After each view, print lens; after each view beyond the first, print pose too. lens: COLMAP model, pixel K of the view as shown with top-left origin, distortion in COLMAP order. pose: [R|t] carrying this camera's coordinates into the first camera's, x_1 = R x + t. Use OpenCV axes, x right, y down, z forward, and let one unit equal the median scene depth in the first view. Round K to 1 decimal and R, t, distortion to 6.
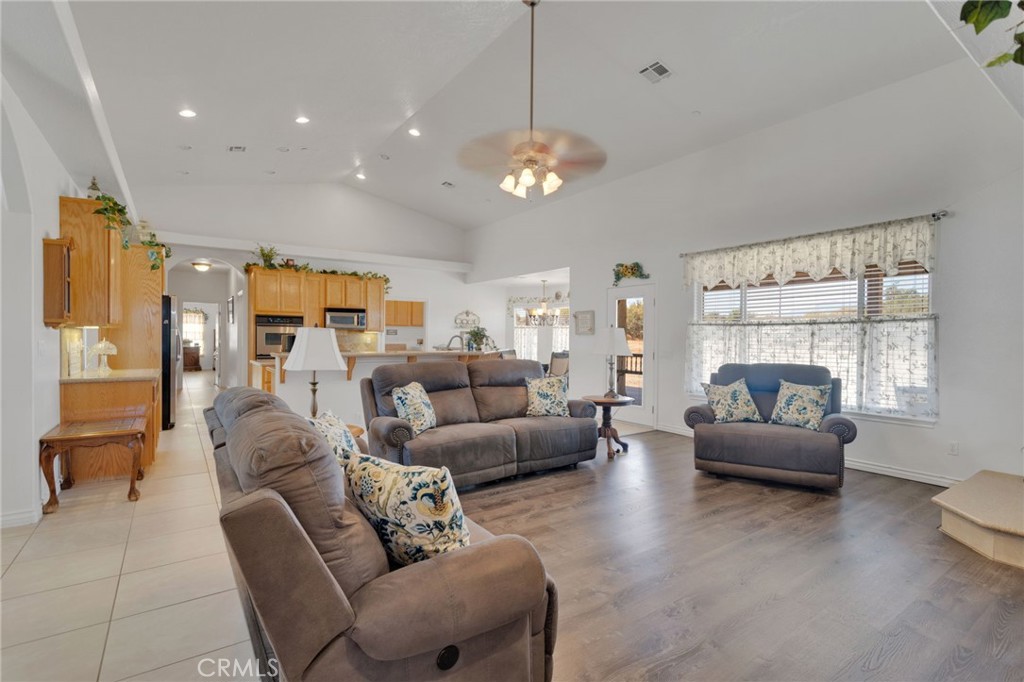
lens RADIAL K [[494.1, 0, 512.7], [0, 494.1, 340.8], [0, 0, 1]] dist [0.001104, 0.002442]
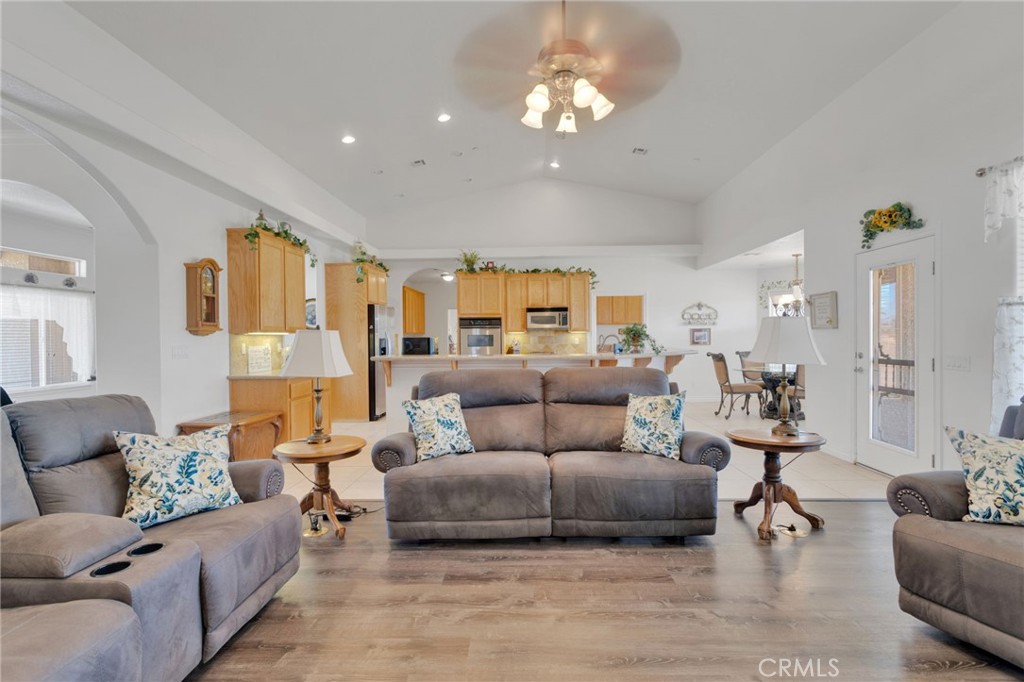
lens RADIAL K [[494.1, 0, 506.3], [0, 494.1, 341.2], [0, 0, 1]] dist [0.001104, 0.002442]
pose [[0.796858, -0.009414, -0.604093, 0.319612], [0.010690, 0.999942, -0.001482, -0.000310], [0.604072, -0.005277, 0.796912, 0.353481]]
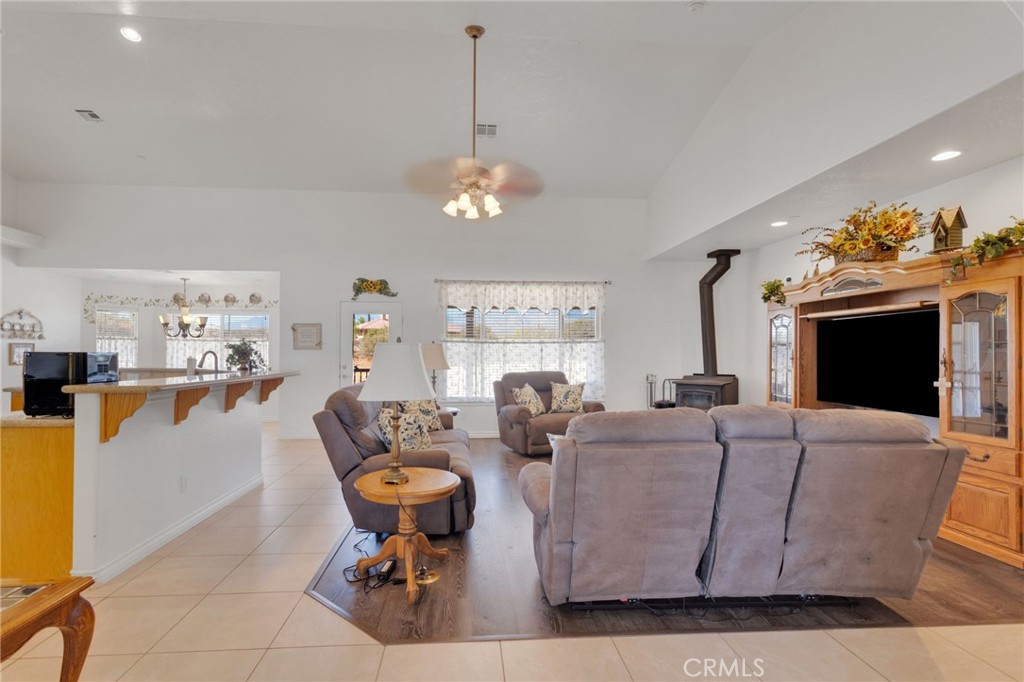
lens RADIAL K [[494.1, 0, 507.3], [0, 494.1, 348.4], [0, 0, 1]] dist [0.001104, 0.002442]
pose [[0.509960, 0.003890, 0.860189, -0.692823], [0.006163, 0.999948, -0.008176, -0.007409], [-0.860176, 0.009471, 0.509909, 0.346541]]
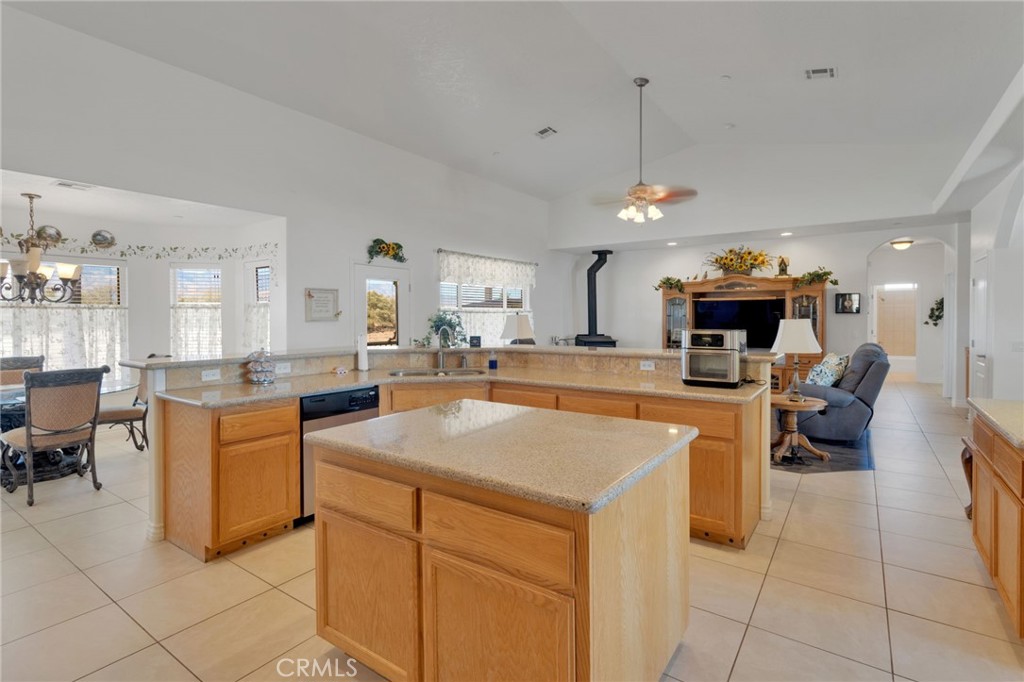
lens RADIAL K [[494.1, 0, 537.2], [0, 494.1, 313.1], [0, 0, 1]] dist [0.001104, 0.002442]
pose [[-0.366193, -0.000742, 0.930538, -0.997936], [0.008913, 0.999951, 0.004305, -0.038014], [-0.930496, 0.009870, -0.366169, 1.508449]]
